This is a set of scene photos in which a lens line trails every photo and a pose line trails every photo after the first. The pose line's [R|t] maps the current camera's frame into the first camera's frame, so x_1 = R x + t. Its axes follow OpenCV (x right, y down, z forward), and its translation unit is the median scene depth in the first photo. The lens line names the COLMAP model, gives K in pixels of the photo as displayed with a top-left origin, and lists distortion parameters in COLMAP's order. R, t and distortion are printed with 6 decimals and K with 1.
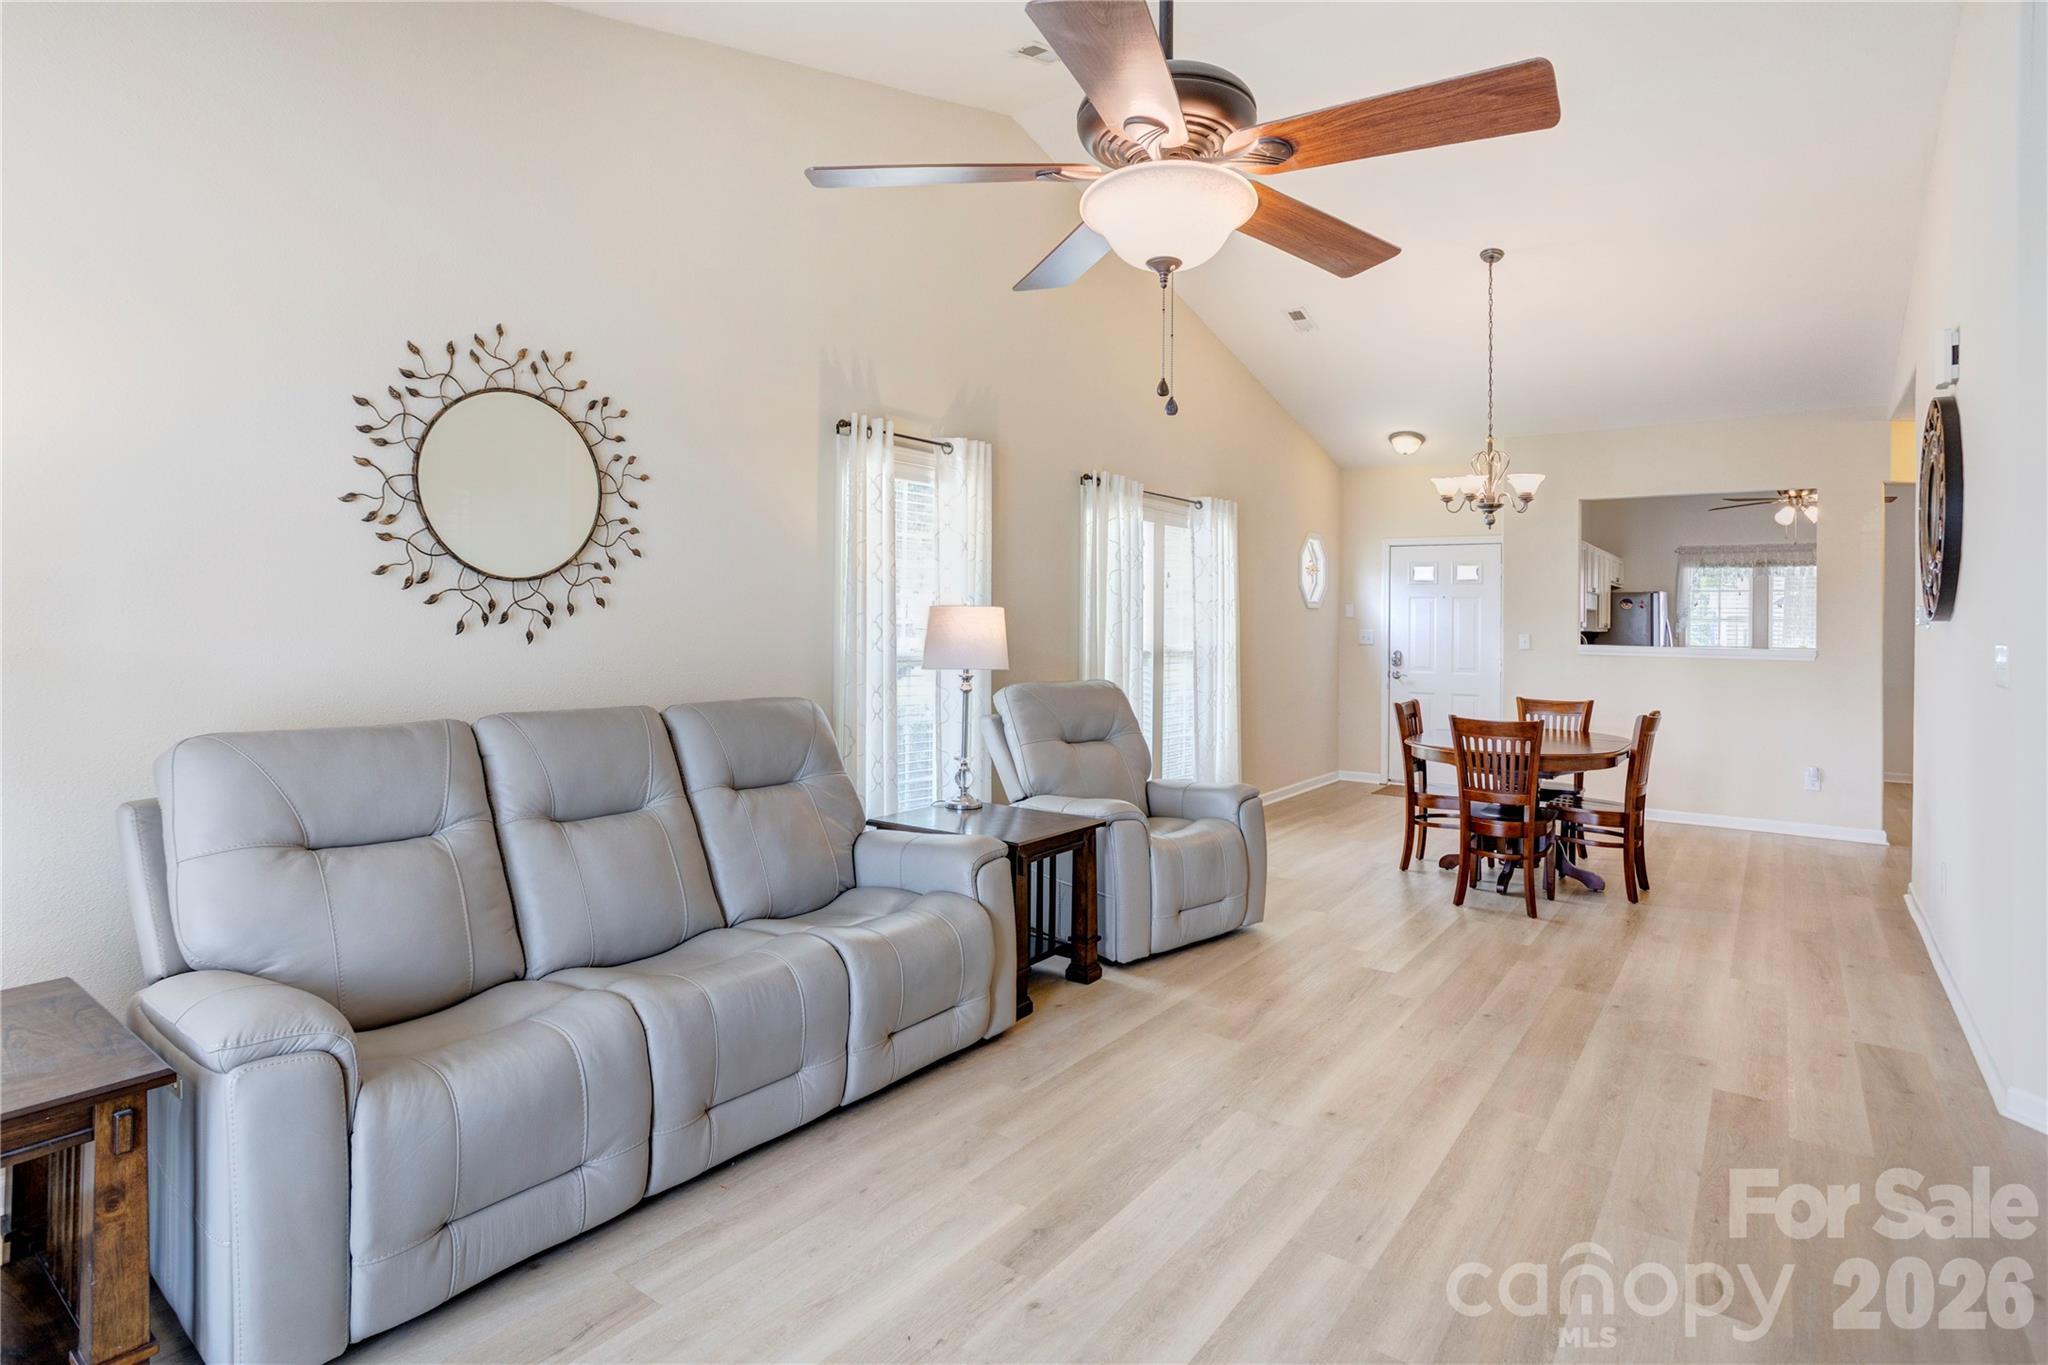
lens RADIAL K [[1041.4, 0, 985.0], [0, 1041.4, 646.9], [0, 0, 1]] dist [-0.036419, 0.001820]
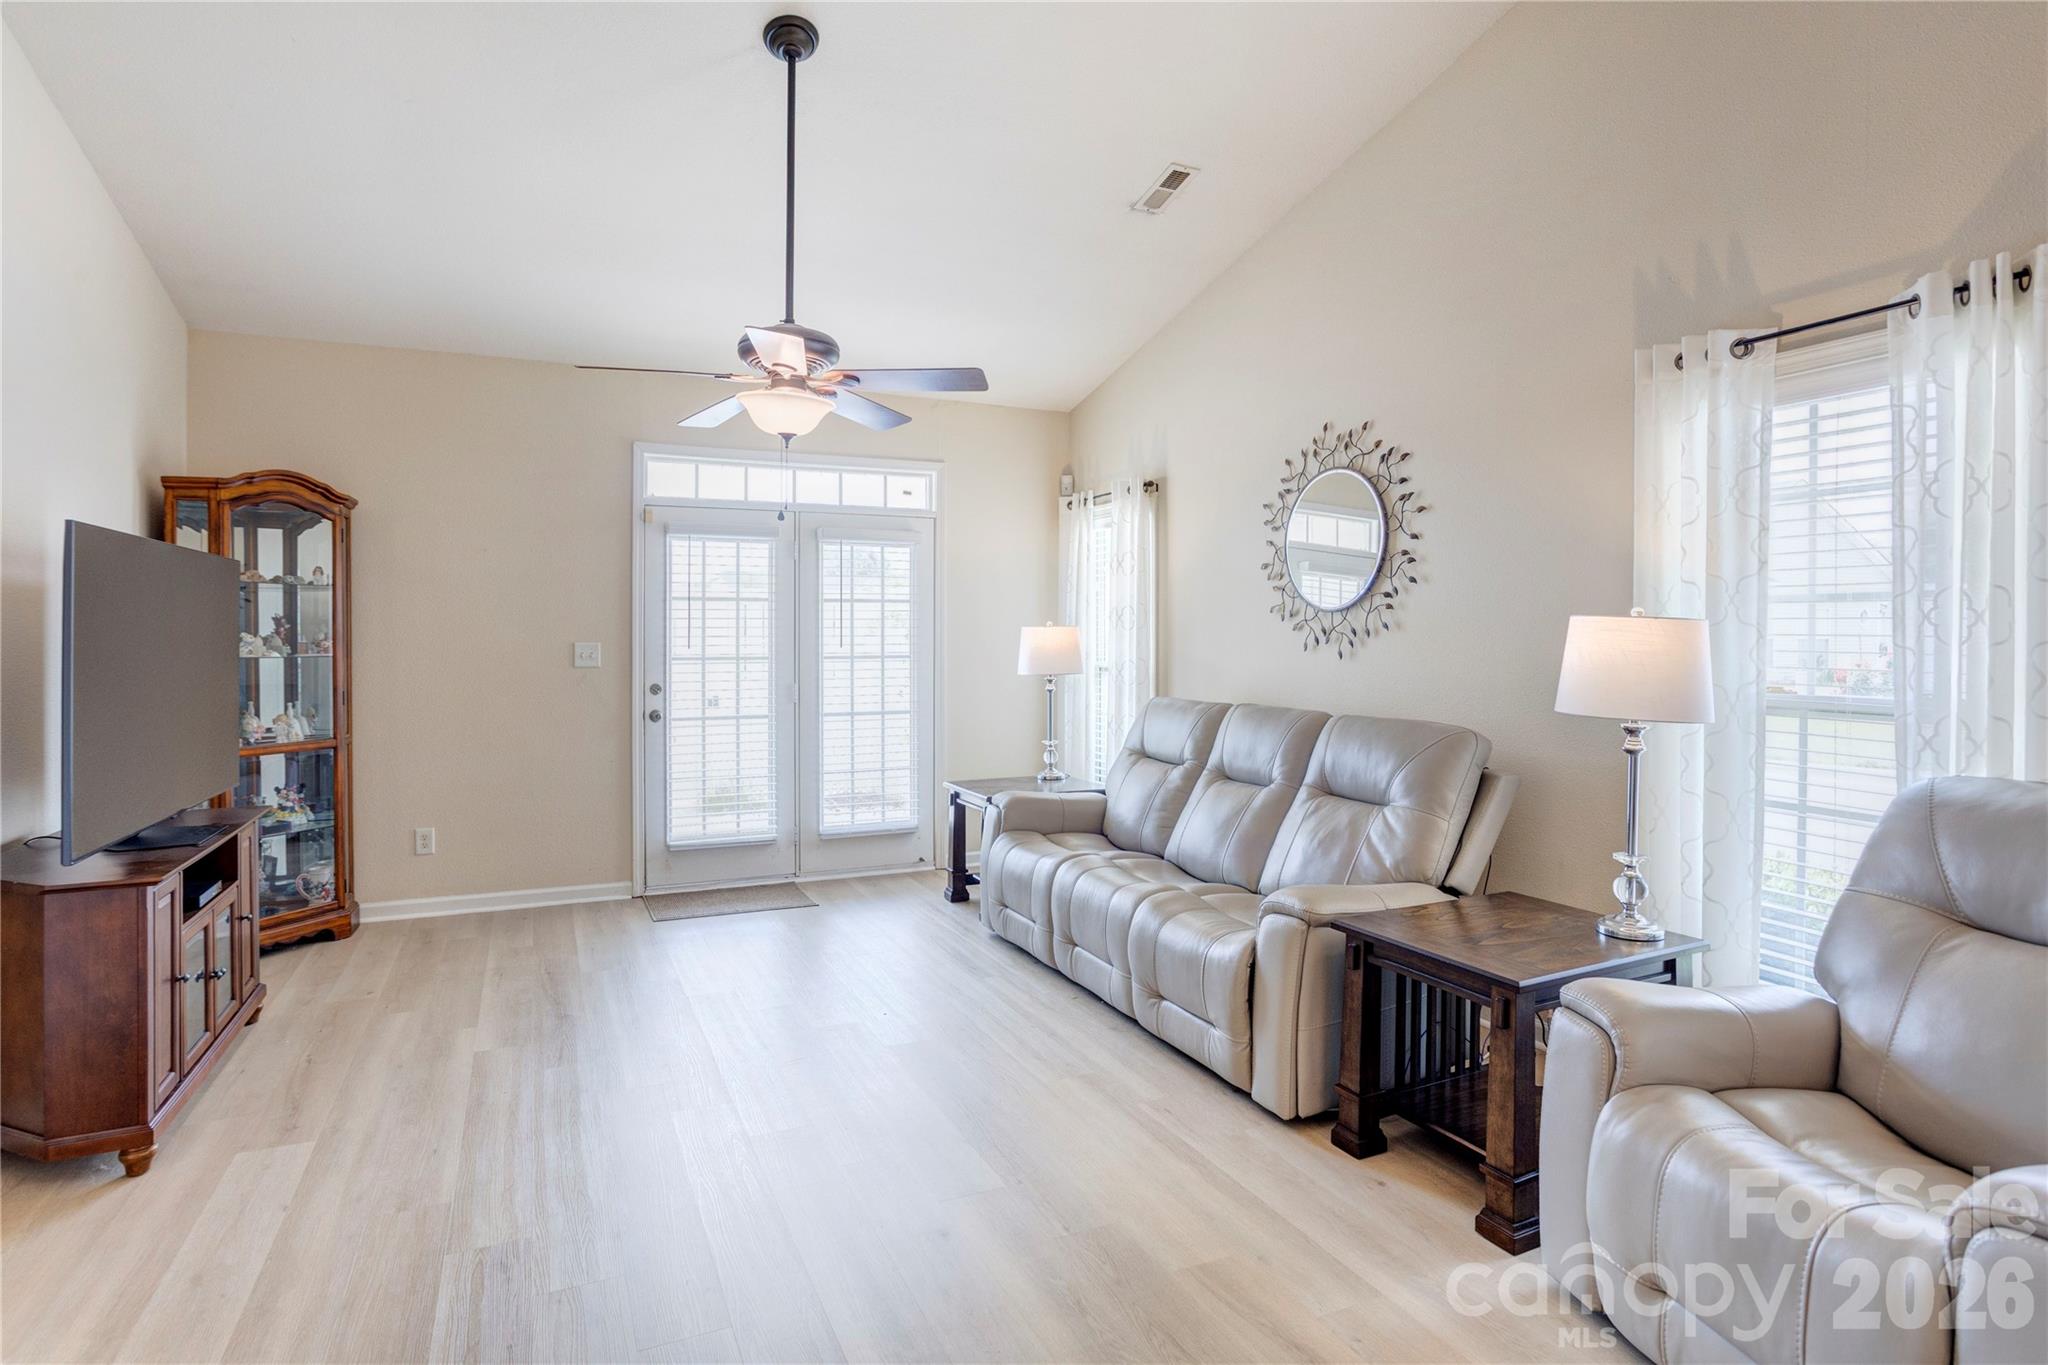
lens RADIAL K [[1041.4, 0, 985.0], [0, 1041.4, 646.9], [0, 0, 1]] dist [-0.036419, 0.001820]
pose [[-0.468994, -0.002038, -0.883199, 0.897916], [-0.025700, 0.999605, 0.011340, -0.022381], [0.882827, 0.028017, -0.468861, 1.194818]]
